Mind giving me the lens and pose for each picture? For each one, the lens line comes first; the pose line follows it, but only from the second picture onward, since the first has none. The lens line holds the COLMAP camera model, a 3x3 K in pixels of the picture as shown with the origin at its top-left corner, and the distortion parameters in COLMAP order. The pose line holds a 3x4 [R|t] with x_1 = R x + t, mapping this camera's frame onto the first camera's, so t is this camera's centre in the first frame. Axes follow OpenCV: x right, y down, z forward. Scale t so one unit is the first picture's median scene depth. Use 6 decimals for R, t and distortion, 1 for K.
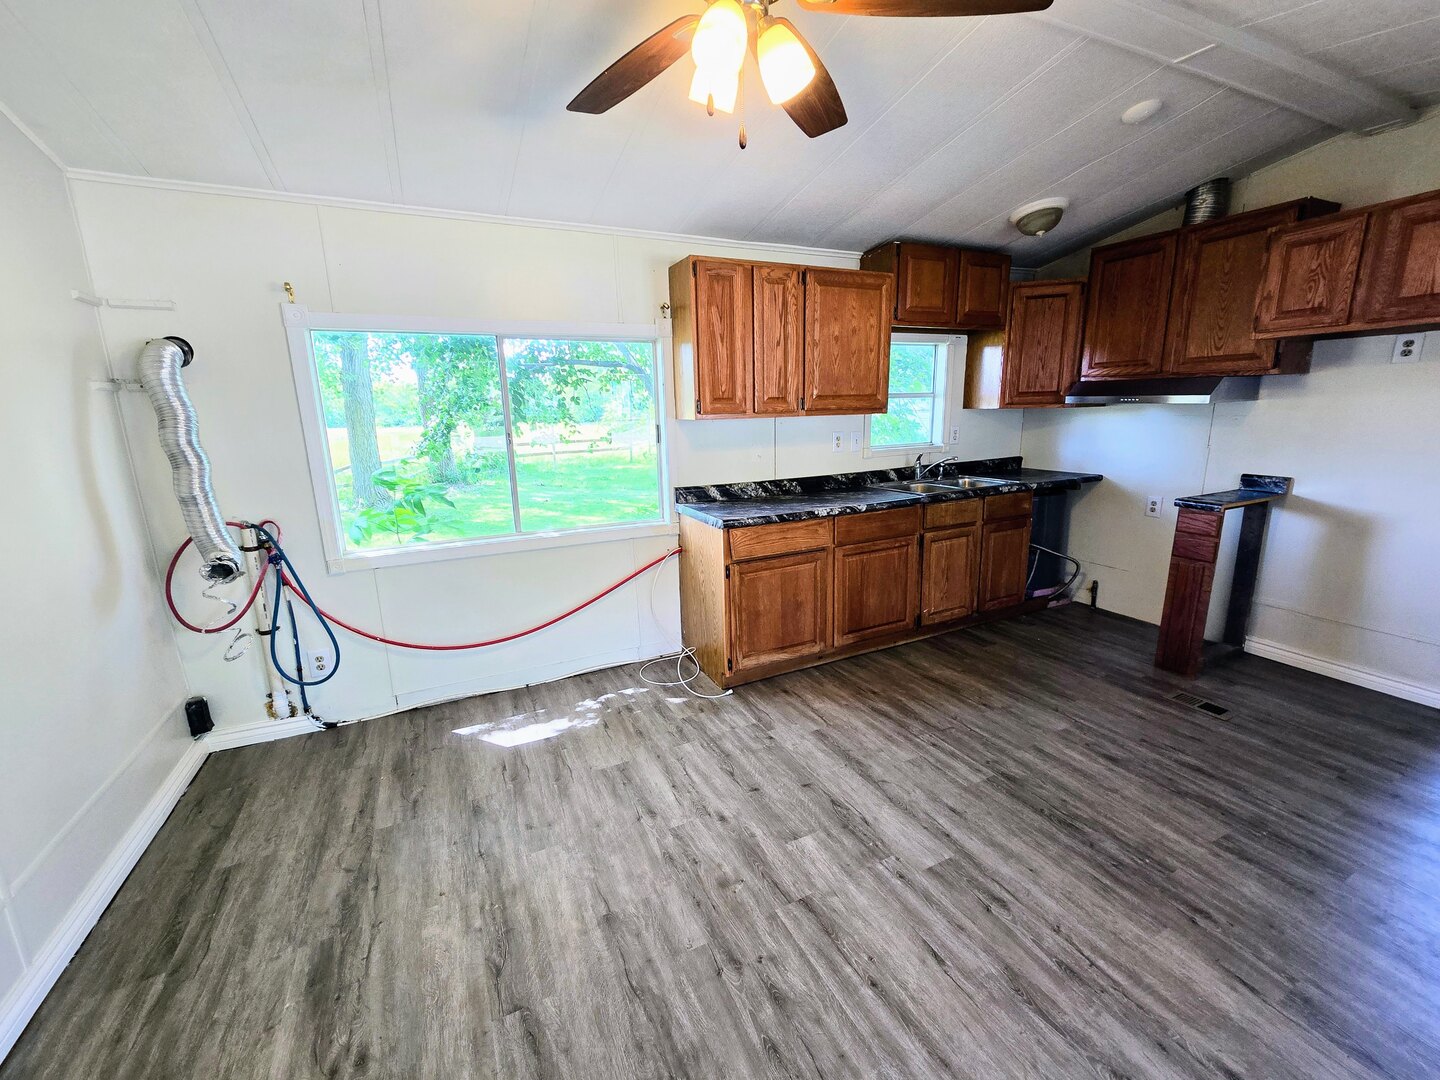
lens RADIAL K [[589.4, 0, 723.4], [0, 589.4, 535.9], [0, 0, 1]] dist [-0.001335, 0.000092]
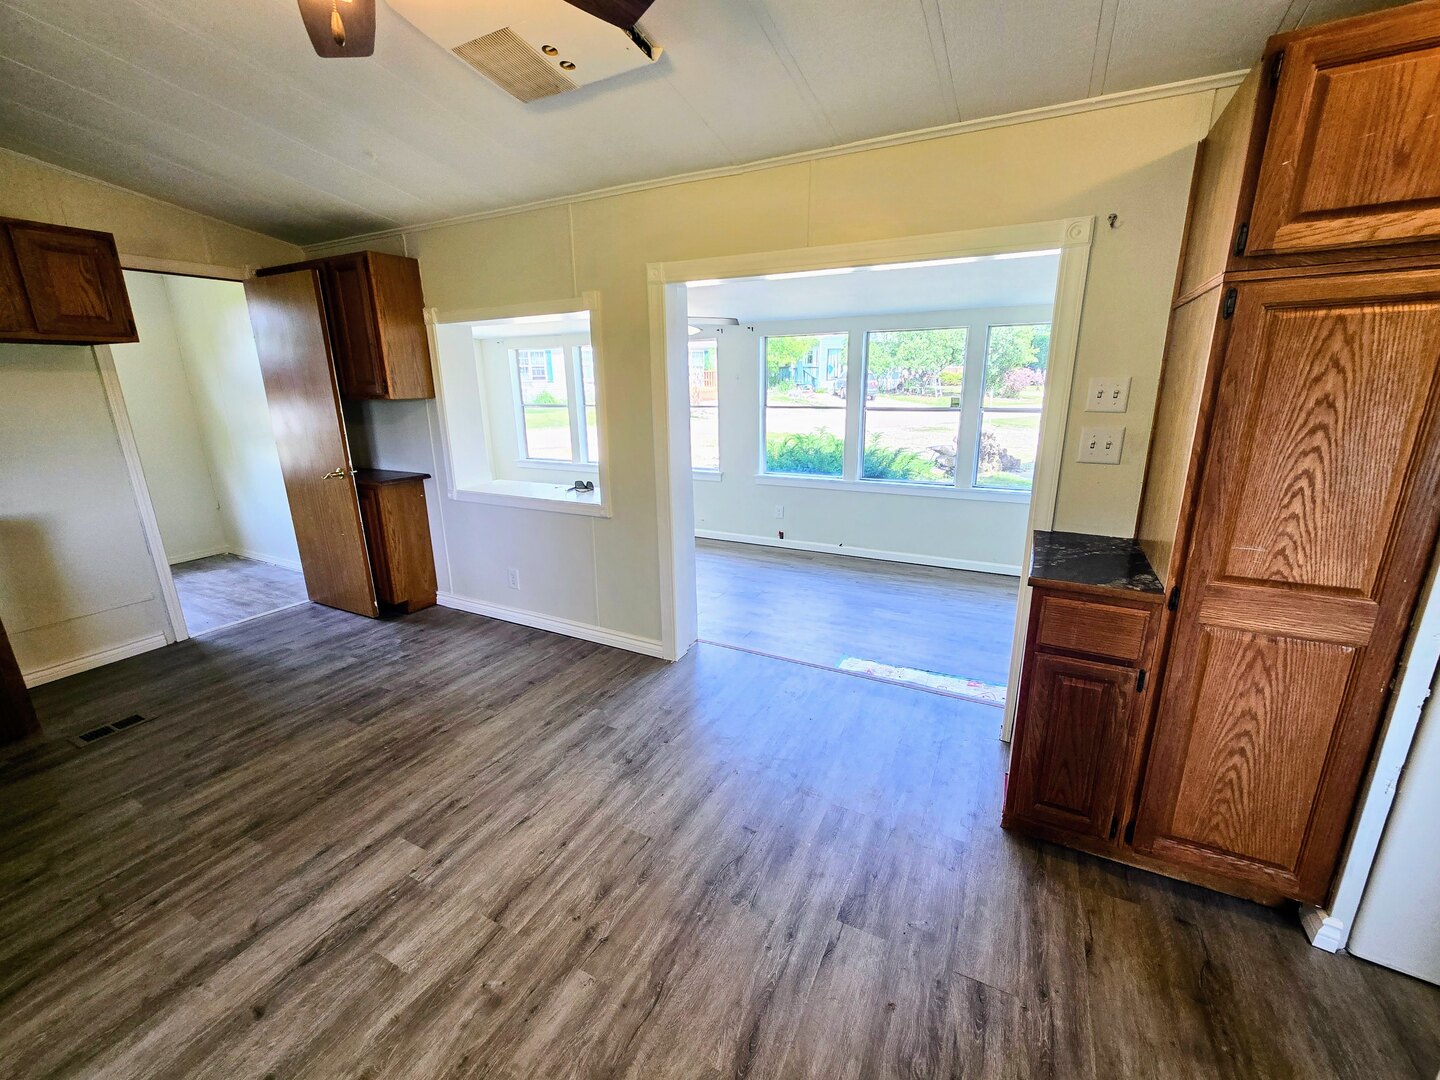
lens RADIAL K [[589.4, 0, 721.4], [0, 589.4, 536.7], [0, 0, 1]] dist [-0.001335, 0.000092]
pose [[-0.598234, -0.176211, 0.781707, -0.543794], [0.203249, 0.910254, 0.360733, -0.161207], [-0.775117, 0.374684, -0.508730, 0.730795]]
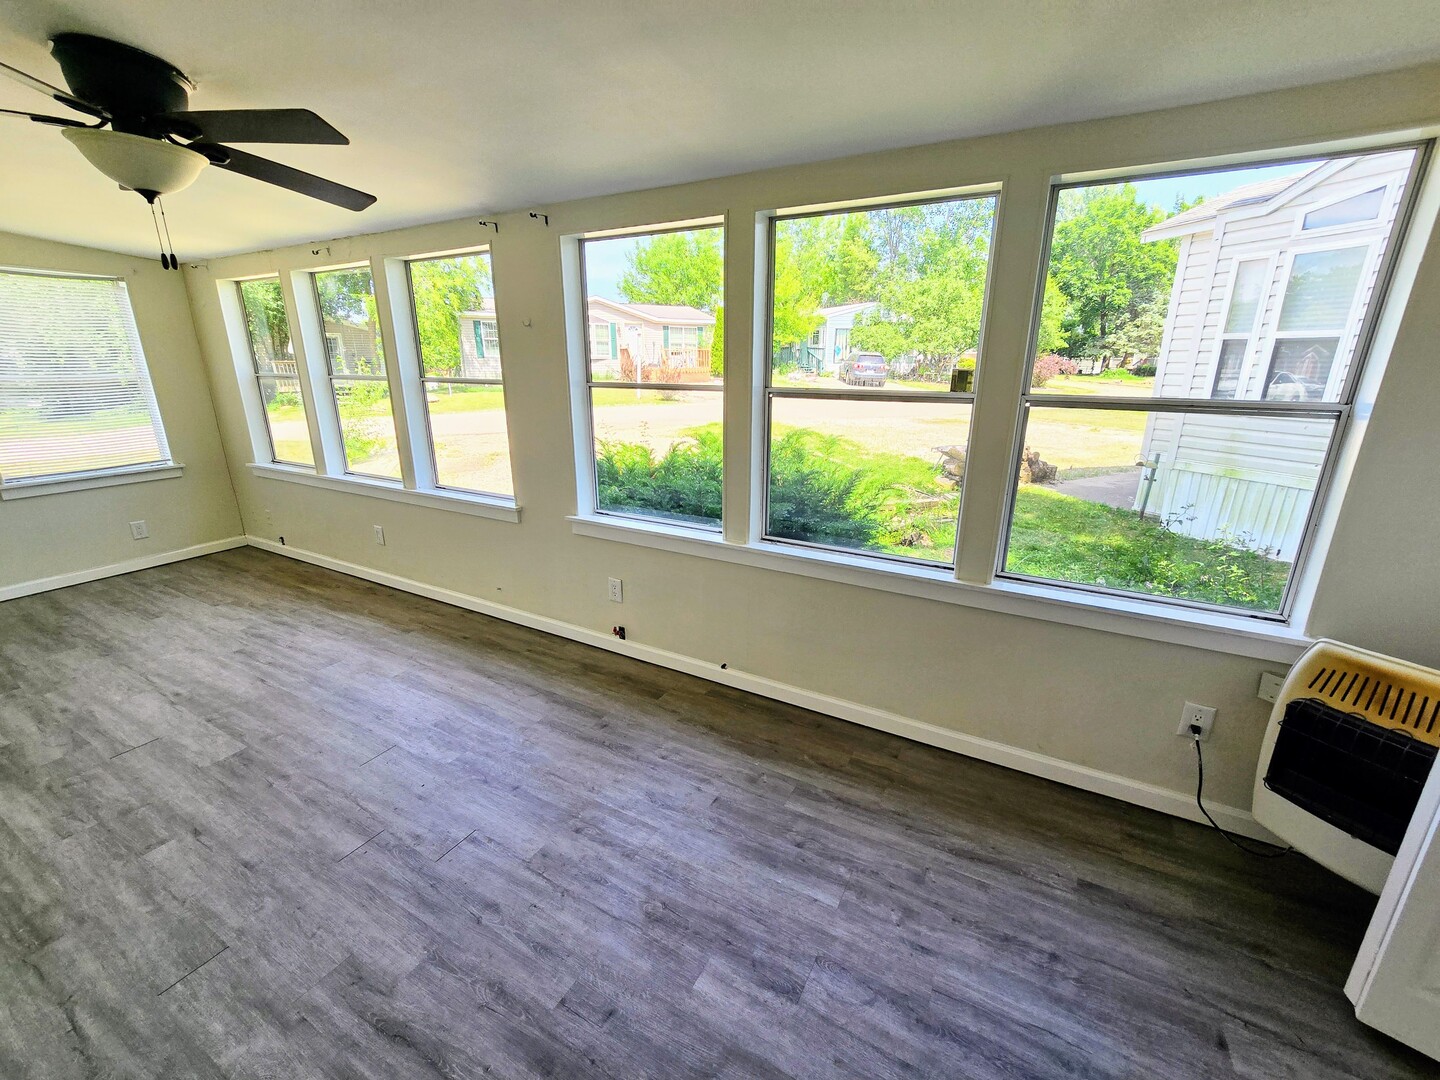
lens RADIAL K [[589.4, 0, 725.4], [0, 589.4, 538.6], [0, 0, 1]] dist [-0.001335, 0.000092]
pose [[-0.581702, -0.214225, 0.784685, 0.175224], [0.185761, 0.904213, 0.384566, 0.151568], [-0.791907, 0.369467, -0.486188, -0.410635]]
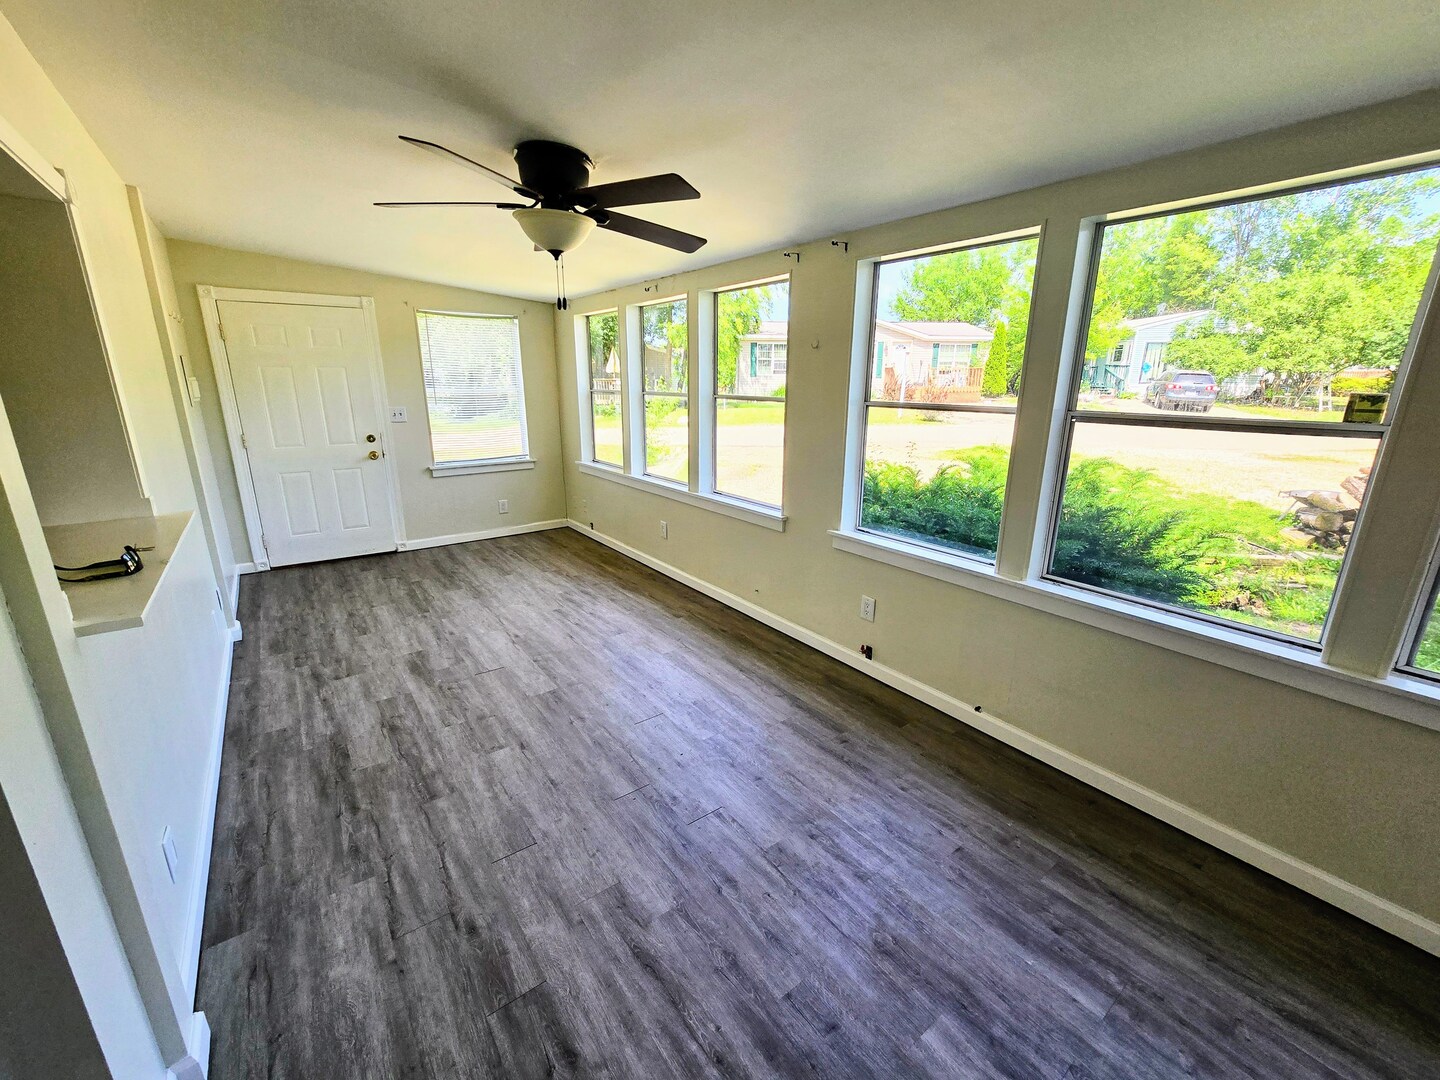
lens RADIAL K [[589.4, 0, 725.7], [0, 589.4, 540.5], [0, 0, 1]] dist [-0.001335, 0.000092]
pose [[-0.200162, -0.238846, 0.950204, 0.179622], [0.210149, 0.936793, 0.279743, 0.140133], [-0.956960, 0.255679, -0.137317, -0.368562]]
